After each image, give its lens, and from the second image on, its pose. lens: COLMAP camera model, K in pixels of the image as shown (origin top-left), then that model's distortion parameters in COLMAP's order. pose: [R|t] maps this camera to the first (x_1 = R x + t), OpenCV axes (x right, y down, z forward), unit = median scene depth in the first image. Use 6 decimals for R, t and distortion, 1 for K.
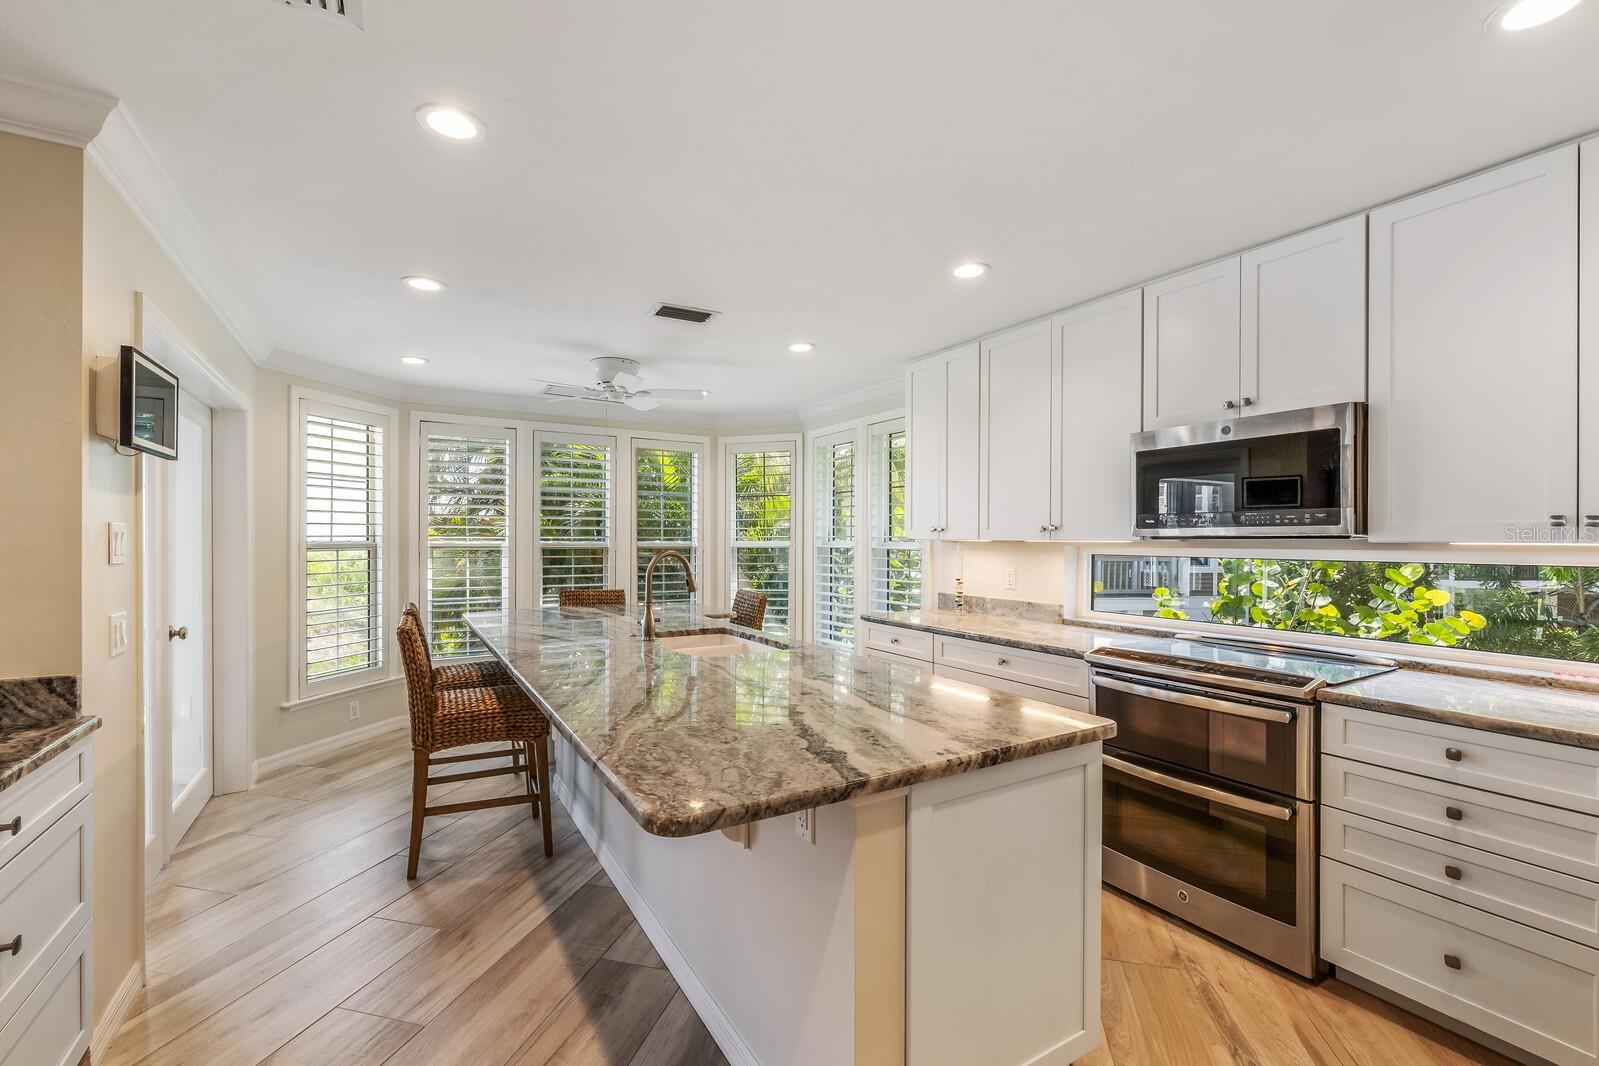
lens RADIAL K [[687.1, 0, 800.1], [0, 687.1, 538.1], [0, 0, 1]] dist [0.000667, 0.000497]
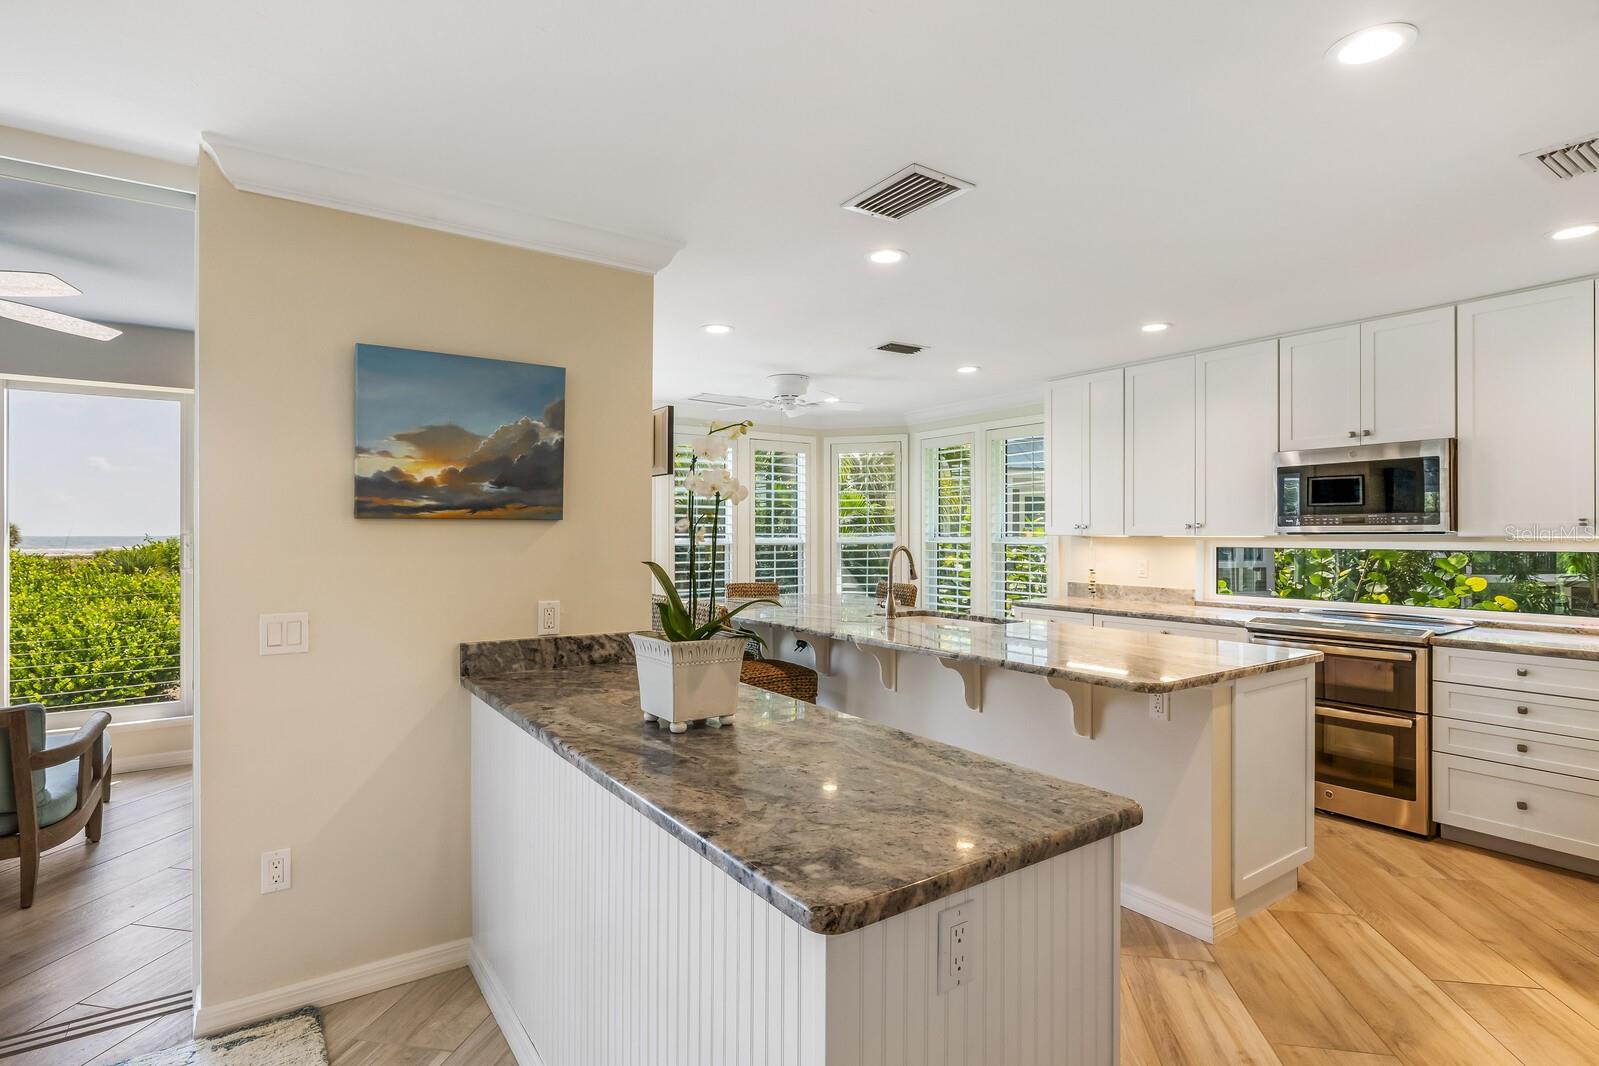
lens RADIAL K [[805.2, 0, 799.5], [0, 805.2, 532.7], [0, 0, 1]] dist [0.001545, 0.001404]
pose [[0.997488, -0.004638, 0.070690, -0.563145], [0.004662, 0.999989, -0.000164, -0.006688], [-0.070689, 0.000493, 0.997498, -0.492331]]
